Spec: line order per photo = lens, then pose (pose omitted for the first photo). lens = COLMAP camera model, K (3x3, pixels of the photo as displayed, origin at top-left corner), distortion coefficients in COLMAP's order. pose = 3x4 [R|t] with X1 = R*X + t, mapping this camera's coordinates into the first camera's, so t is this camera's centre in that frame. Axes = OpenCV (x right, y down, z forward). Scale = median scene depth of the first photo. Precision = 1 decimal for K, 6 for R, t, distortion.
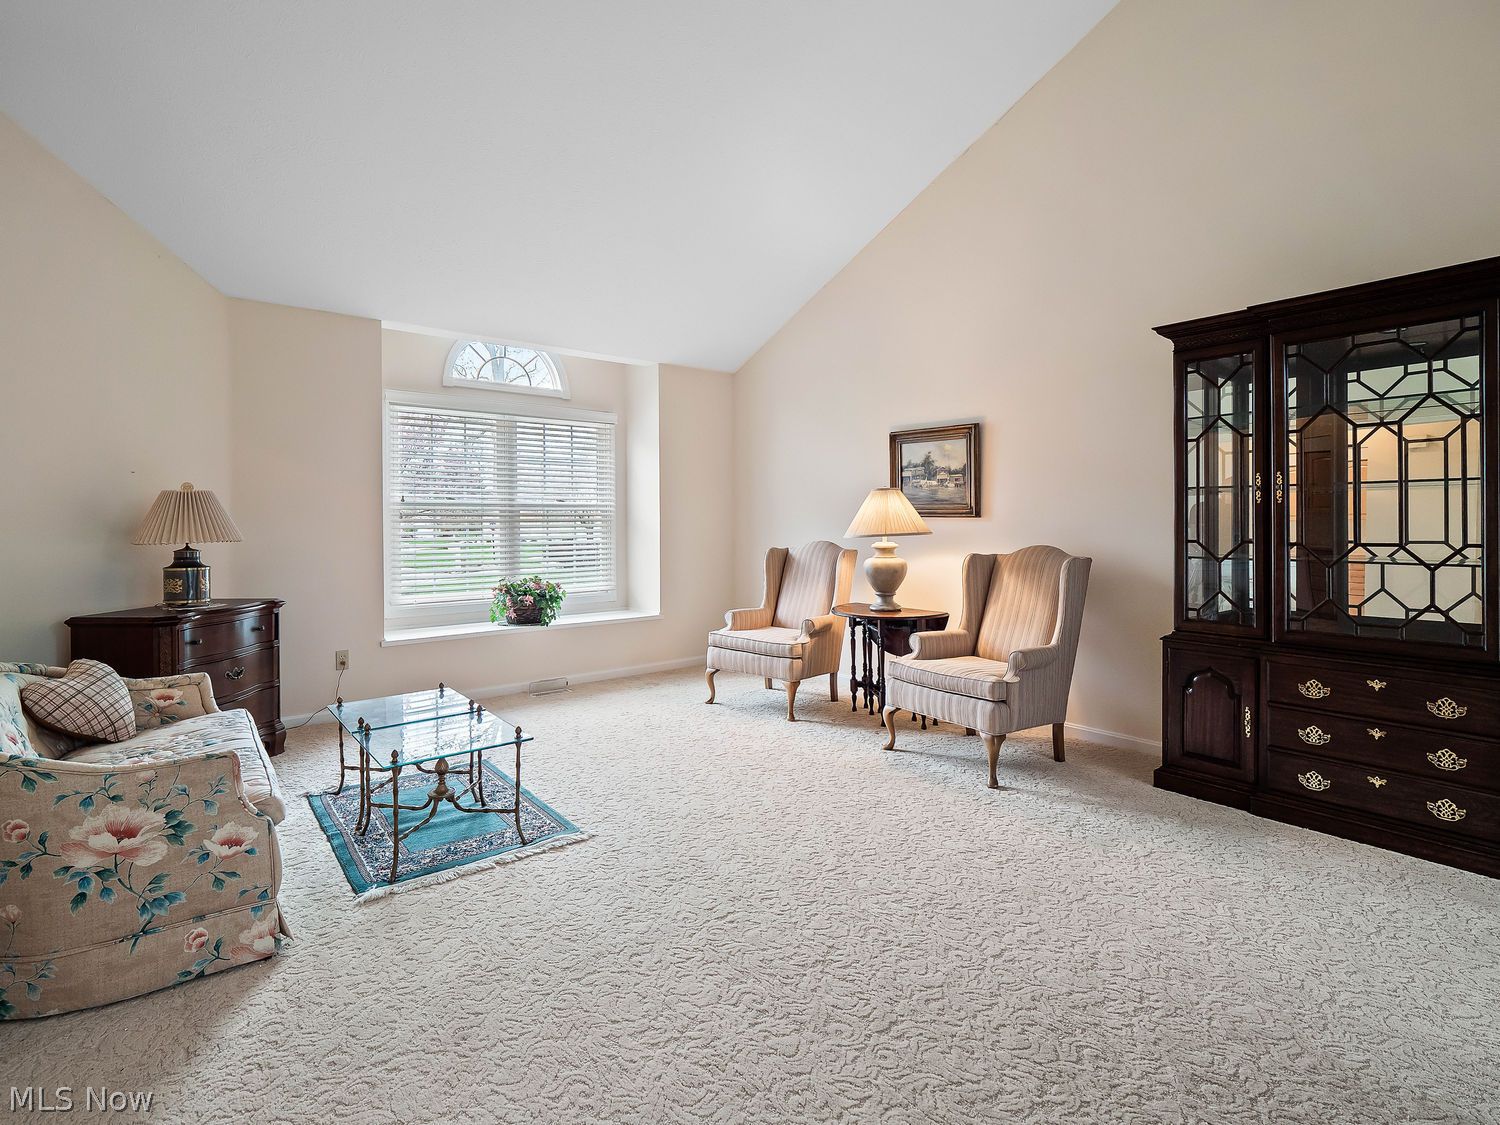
lens RADIAL K [[745.6, 0, 749.4], [0, 745.6, 543.1], [0, 0, 1]] dist [-0.002250, 0.000296]
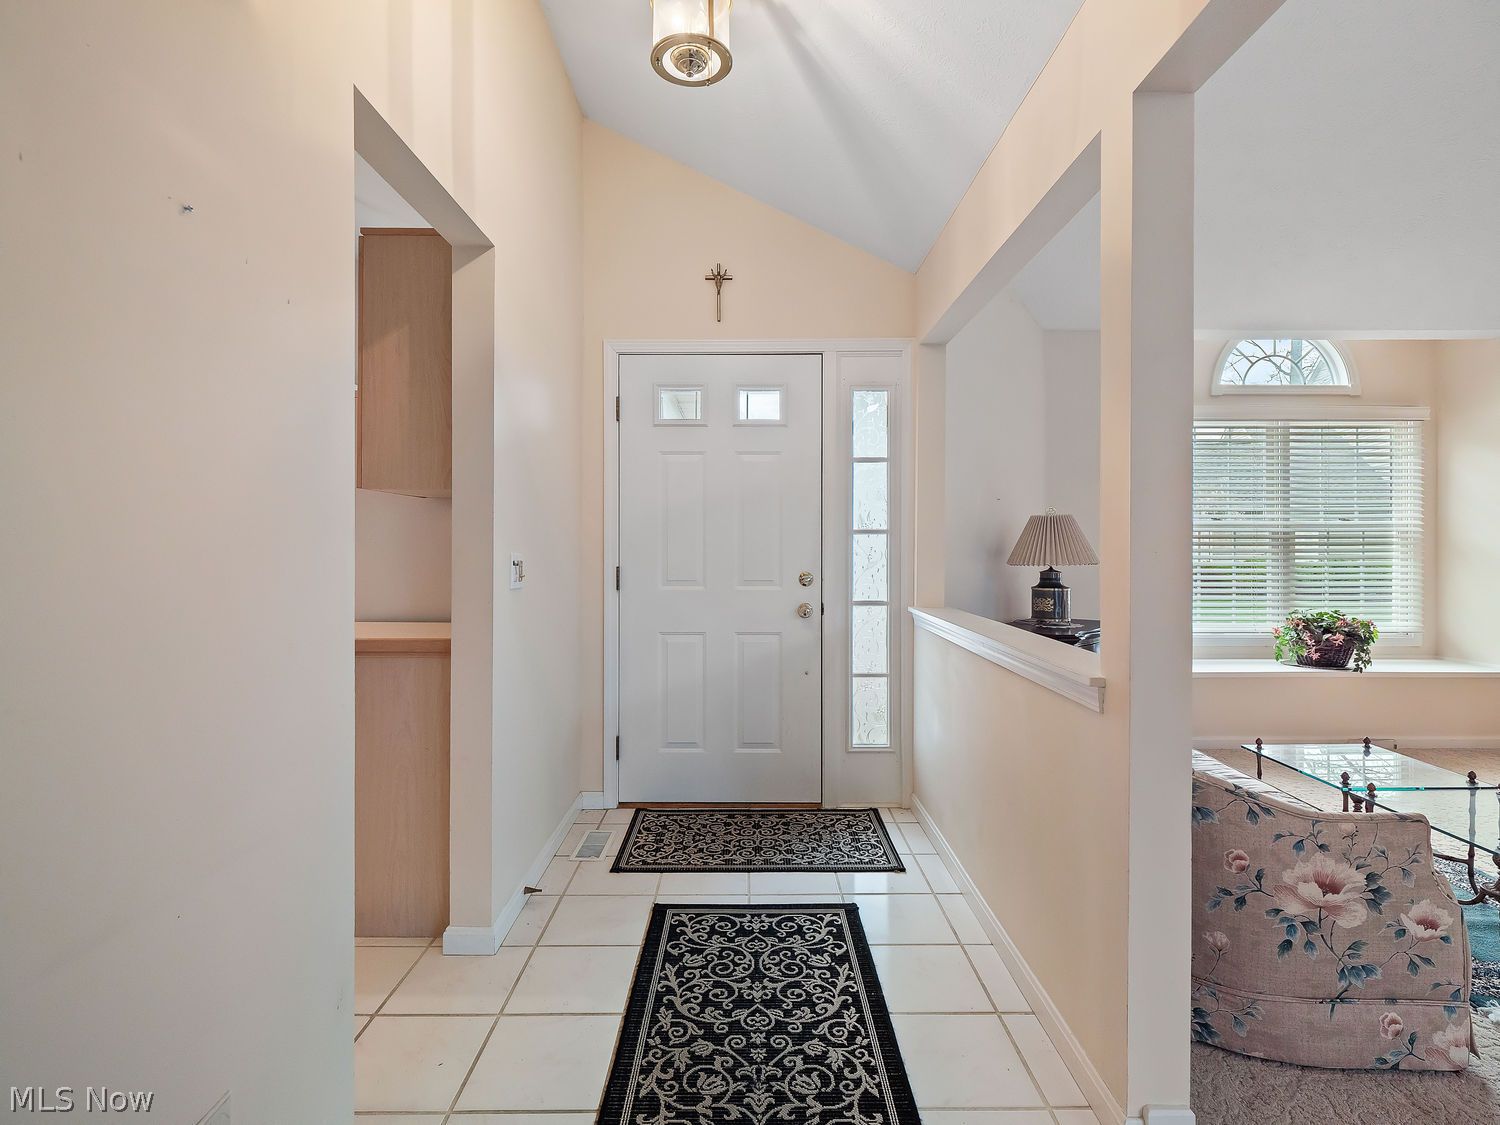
lens RADIAL K [[735.6, 0, 754.5], [0, 735.6, 568.9], [0, 0, 1]] dist [0.001518, 0.000314]
pose [[0.781972, 0.024687, -0.622824, -0.813932], [-0.020498, 0.999693, 0.013890, -0.000057], [0.622976, 0.001905, 0.782238, -0.146839]]
